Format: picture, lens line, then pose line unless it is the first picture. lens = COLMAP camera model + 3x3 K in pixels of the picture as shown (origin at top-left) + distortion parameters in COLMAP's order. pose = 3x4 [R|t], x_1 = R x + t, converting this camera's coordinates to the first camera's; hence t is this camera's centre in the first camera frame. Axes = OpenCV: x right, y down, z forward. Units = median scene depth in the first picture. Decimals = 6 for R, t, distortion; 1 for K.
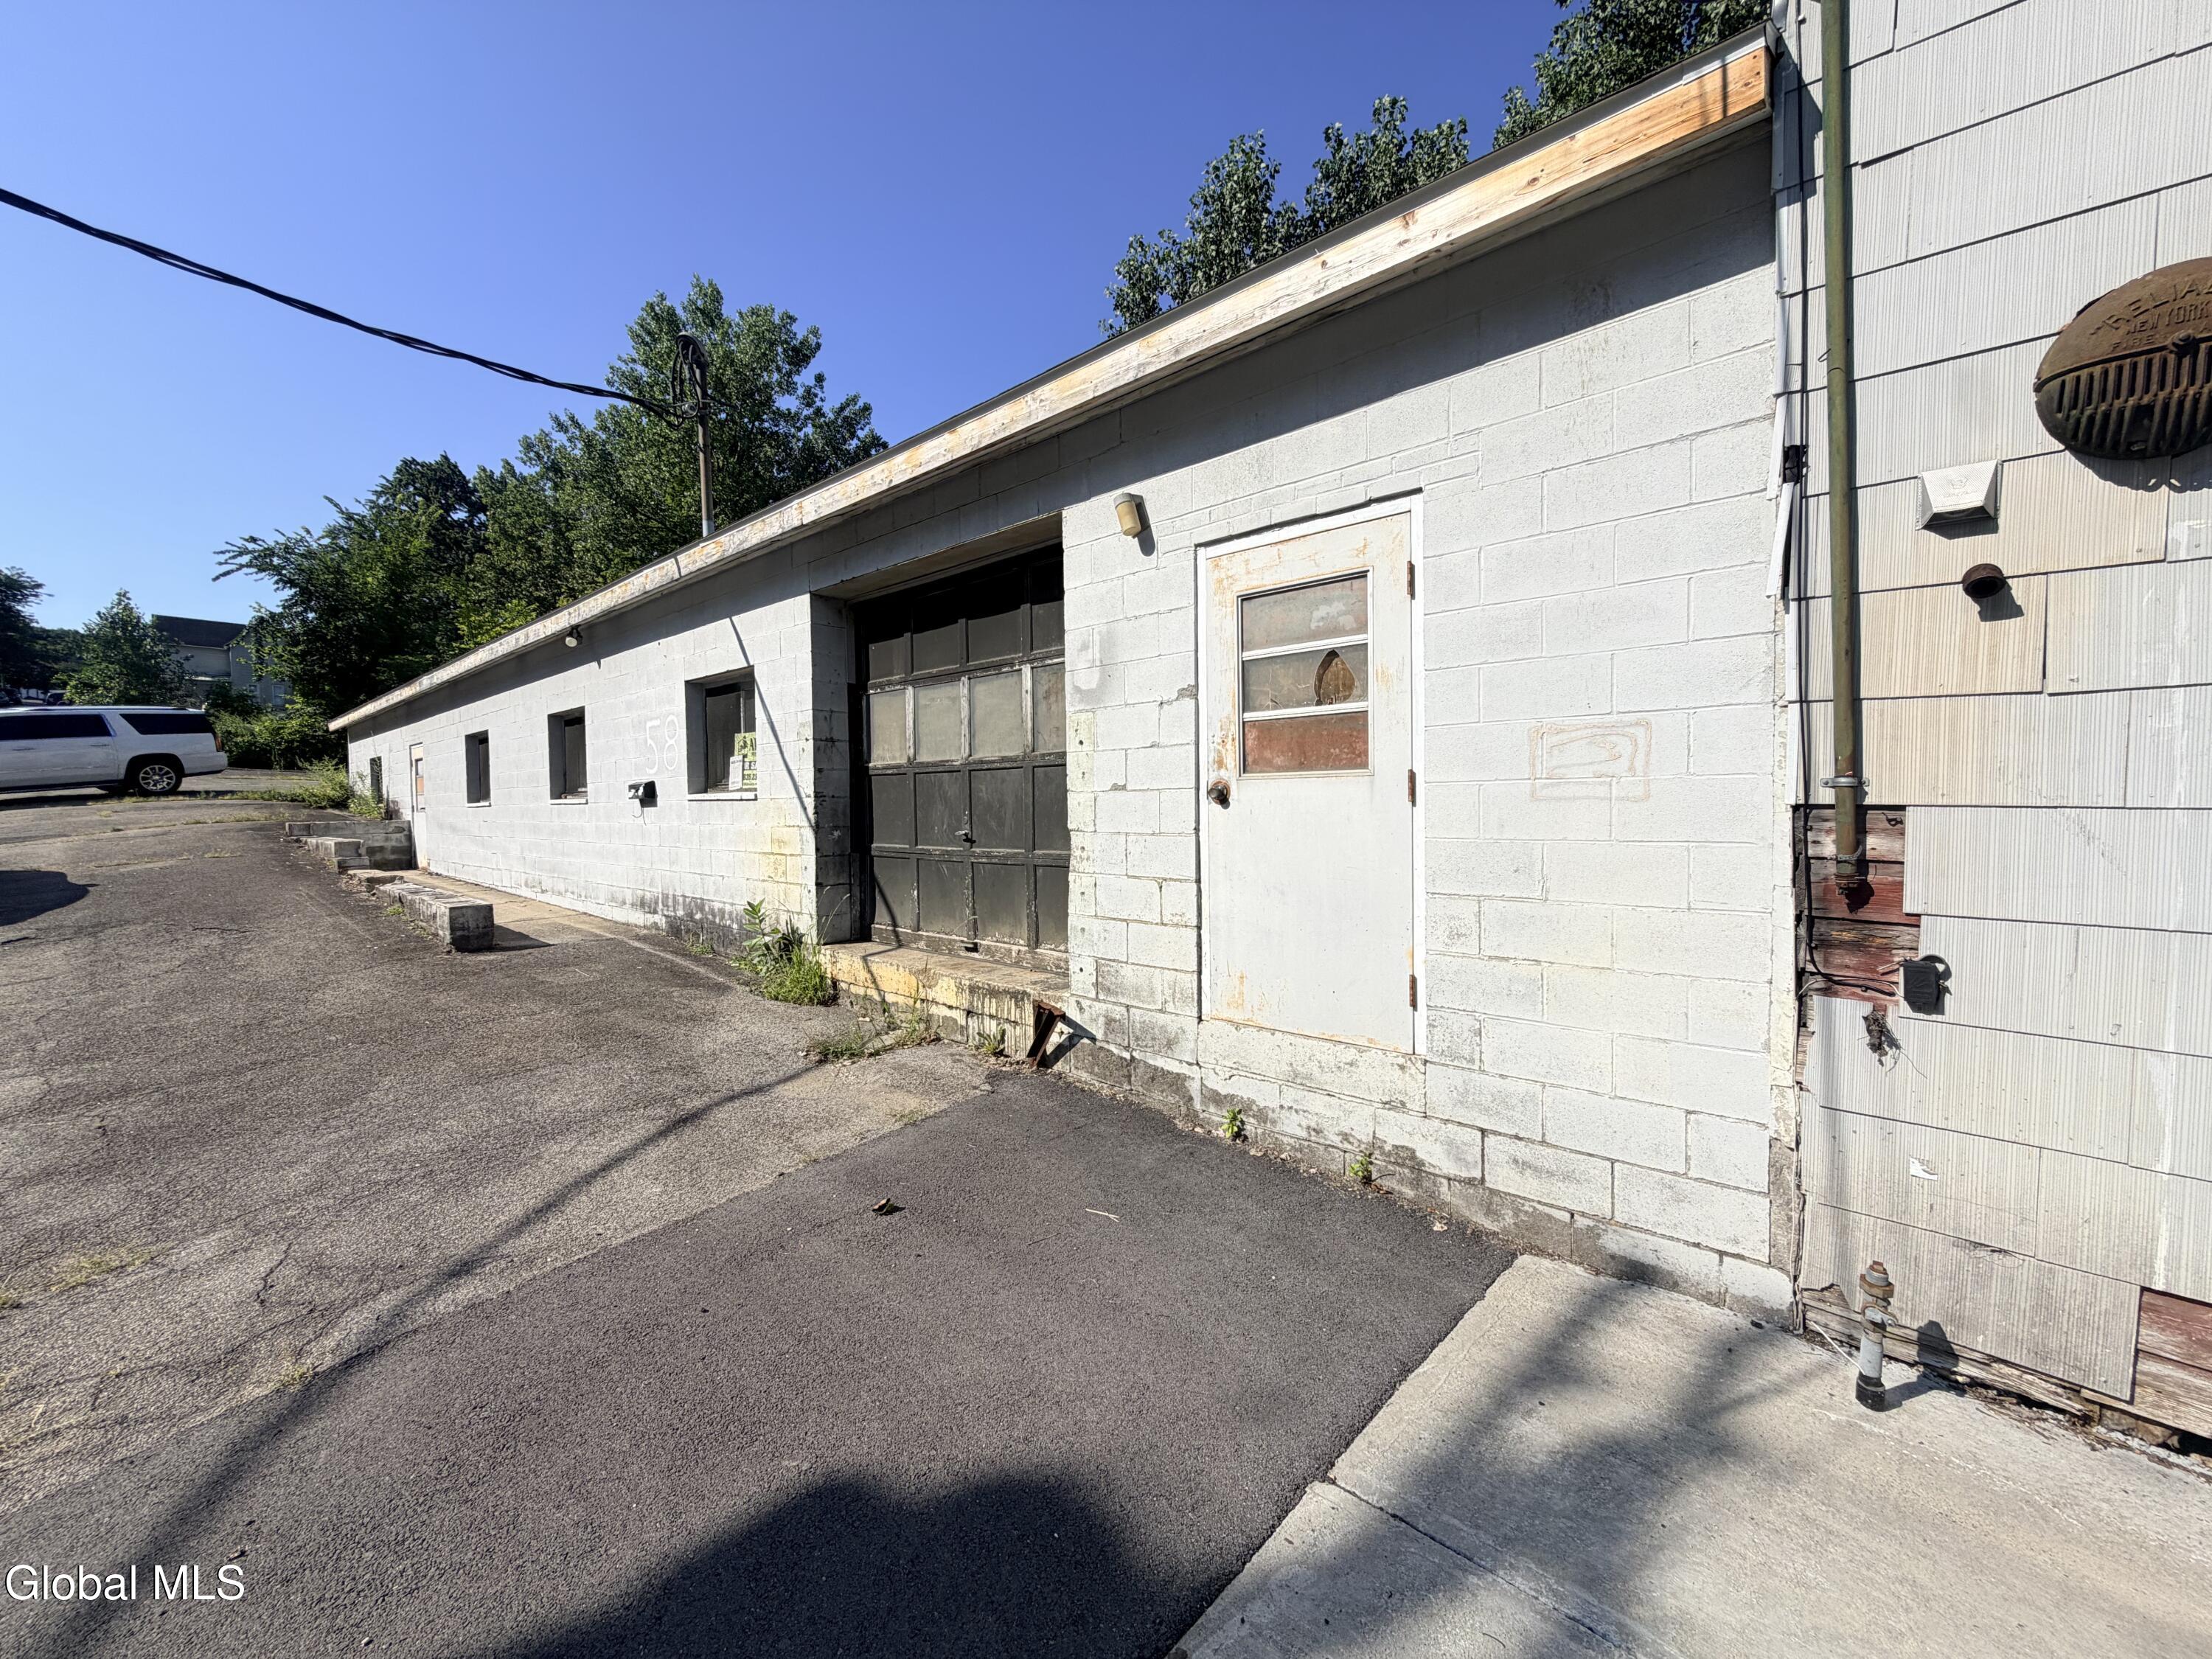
lens RADIAL K [[880.4, 0, 1094.9], [0, 880.4, 827.3], [0, 0, 1]] dist [0.001333, -0.000674]
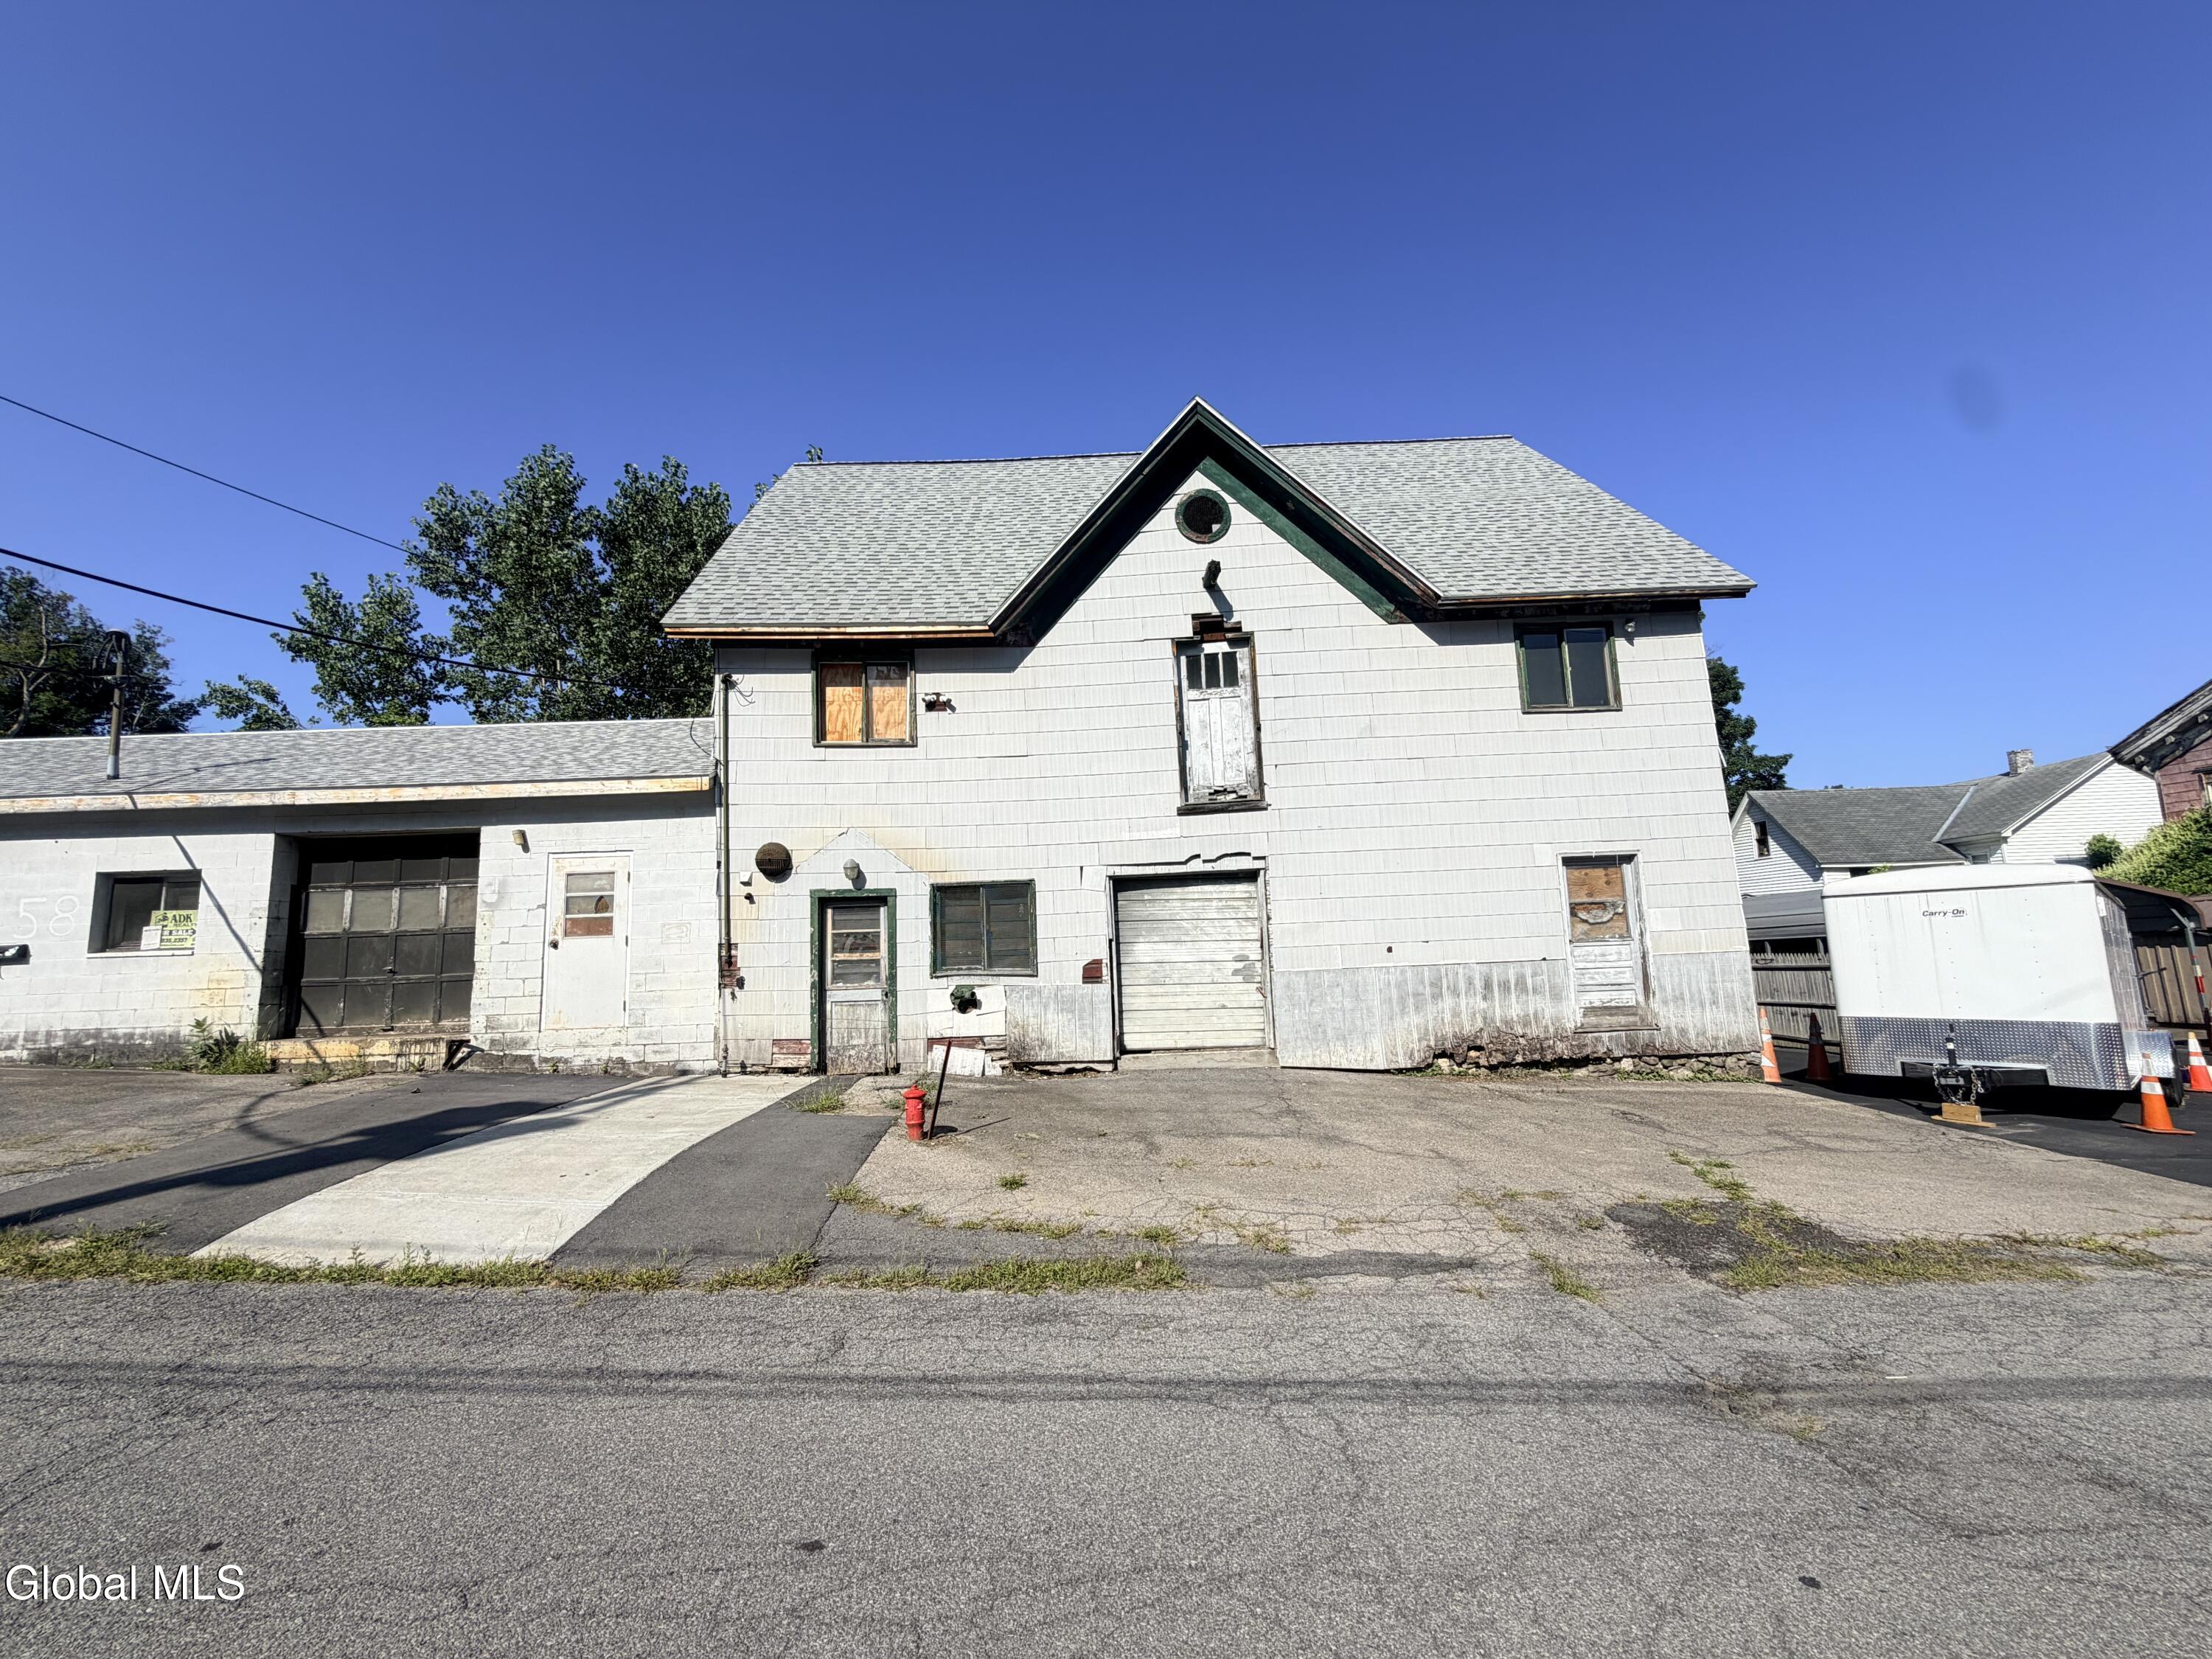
lens RADIAL K [[880.4, 0, 1094.9], [0, 880.4, 827.3], [0, 0, 1]] dist [0.001333, -0.000674]
pose [[0.727454, 0.078801, 0.681616, -0.323052], [0.045378, 0.985684, -0.162384, 0.075705], [-0.684654, 0.149058, 0.713464, -1.316071]]
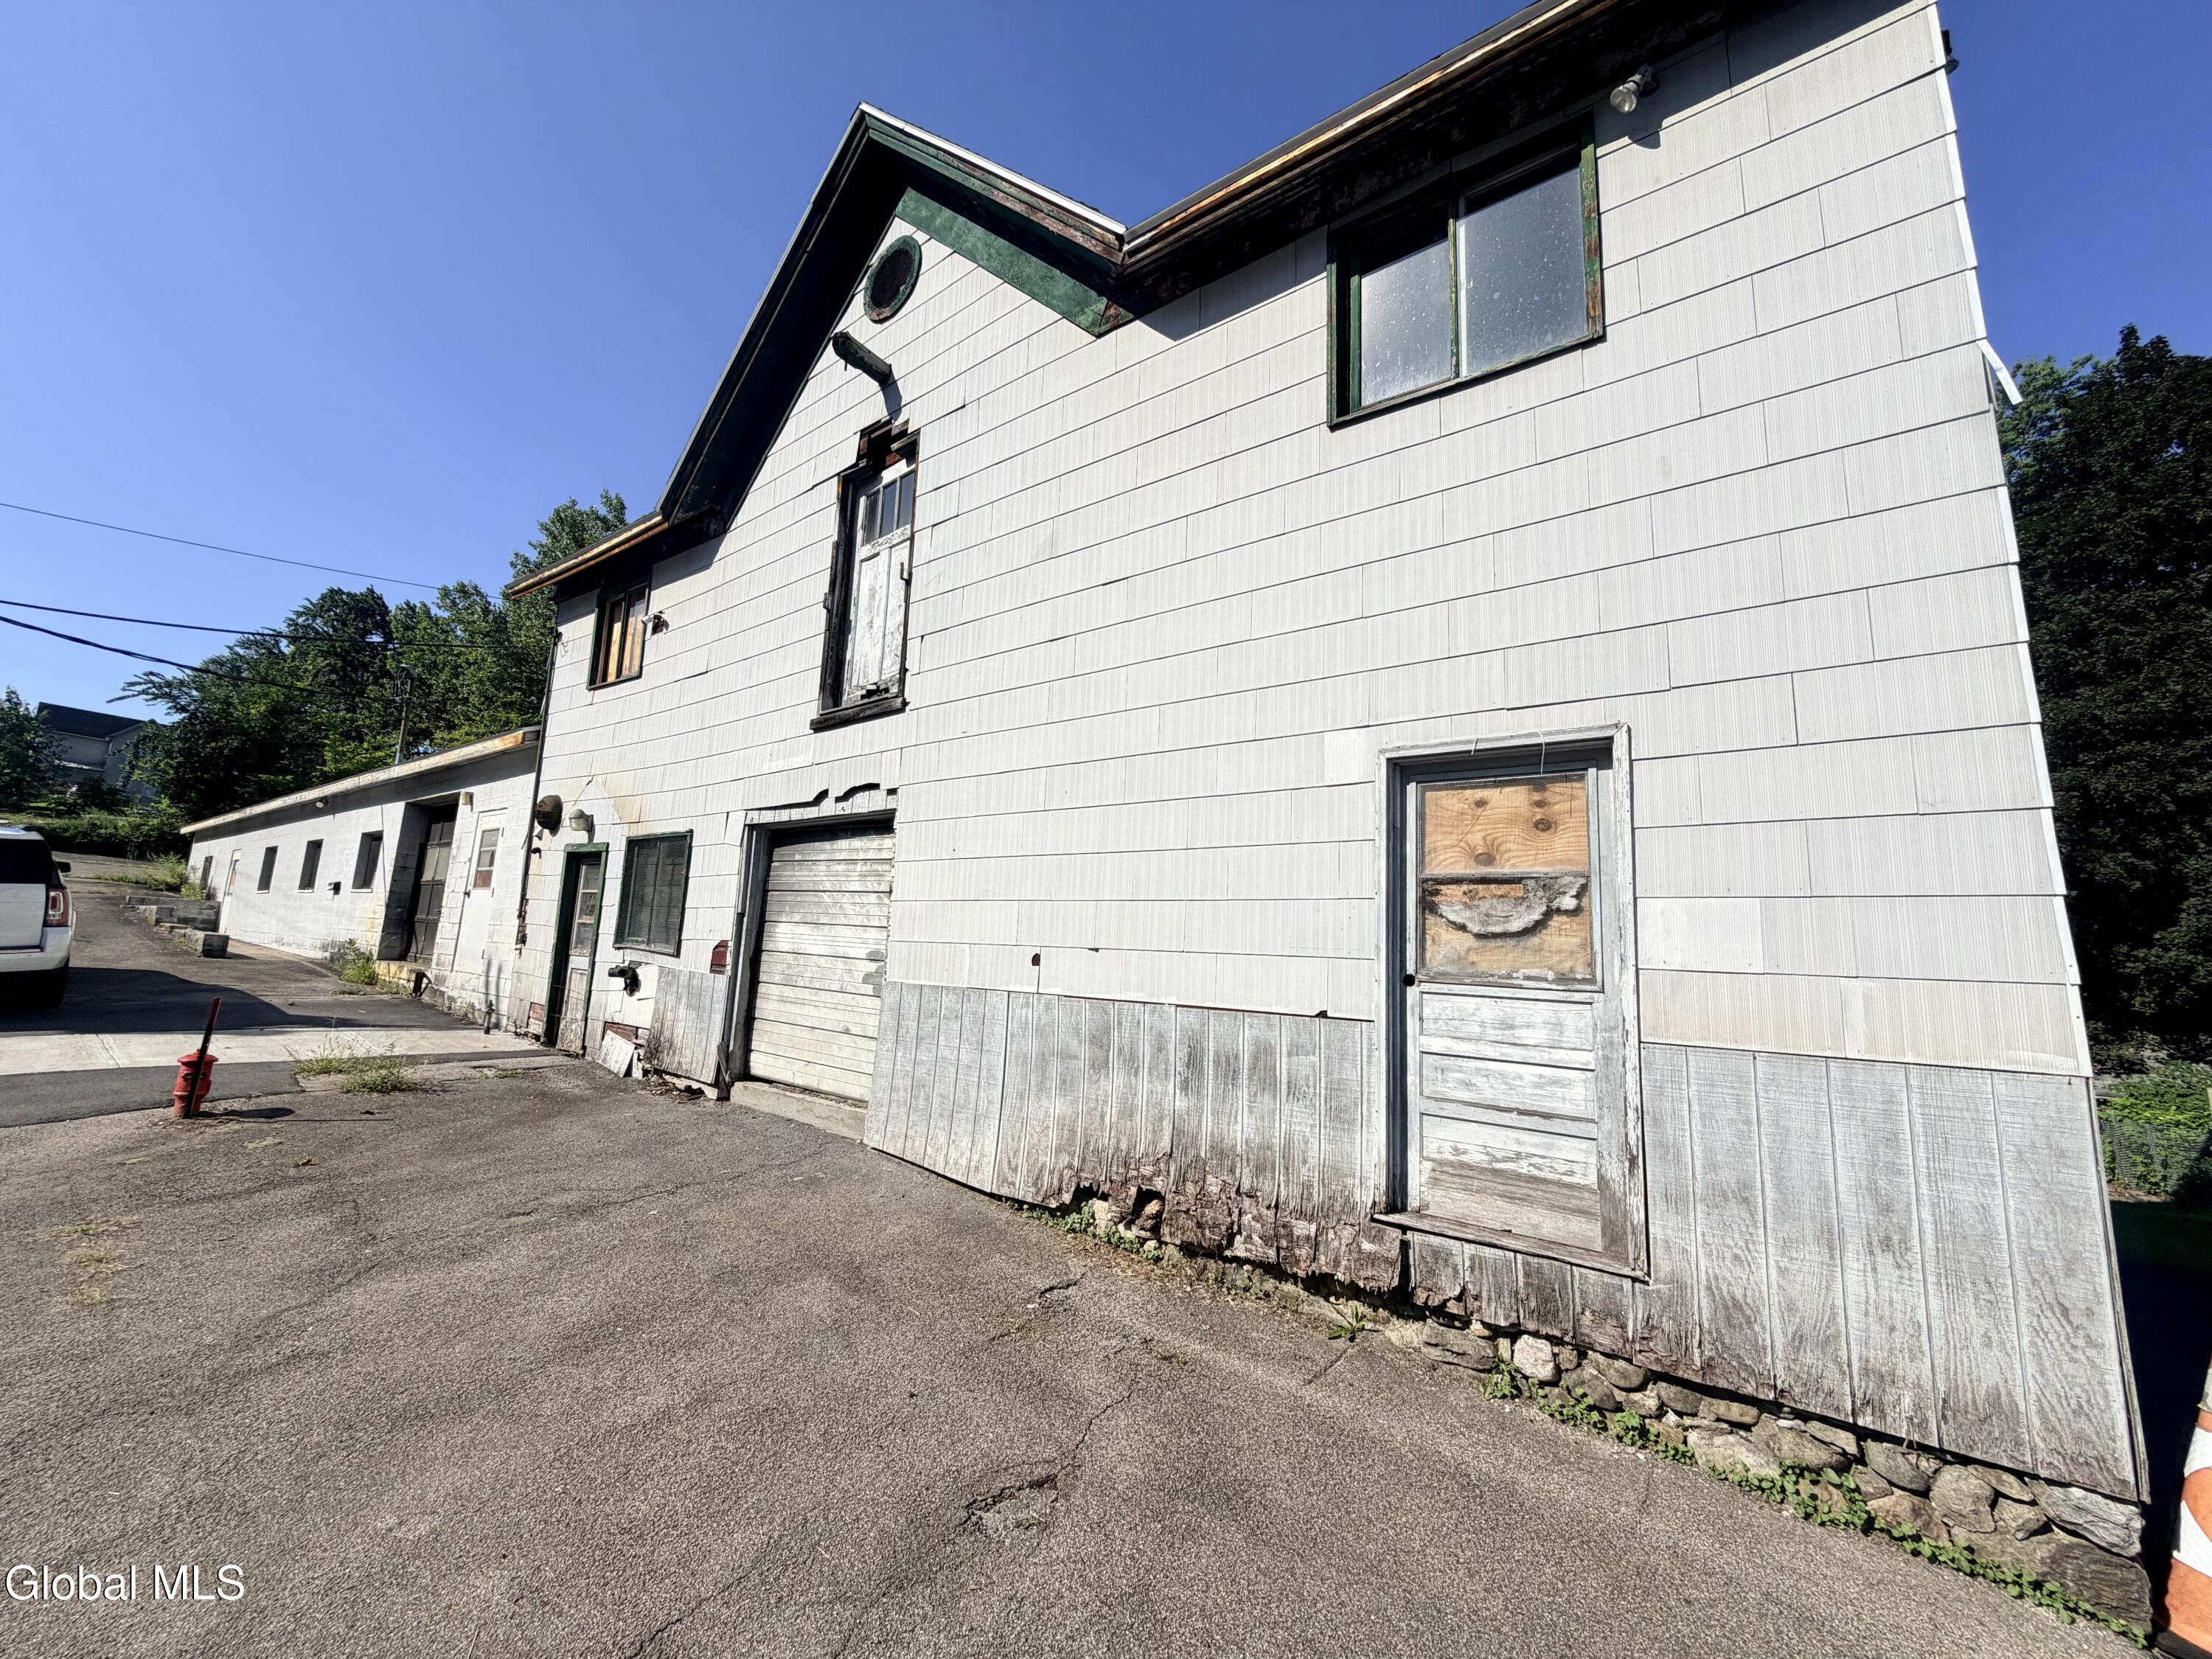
lens RADIAL K [[880.4, 0, 1094.9], [0, 880.4, 827.3], [0, 0, 1]] dist [0.001333, -0.000674]
pose [[0.993359, 0.085018, 0.077526, 1.231157], [-0.069735, 0.980811, -0.182062, 0.083810], [-0.091517, 0.175447, 0.980226, -1.333478]]
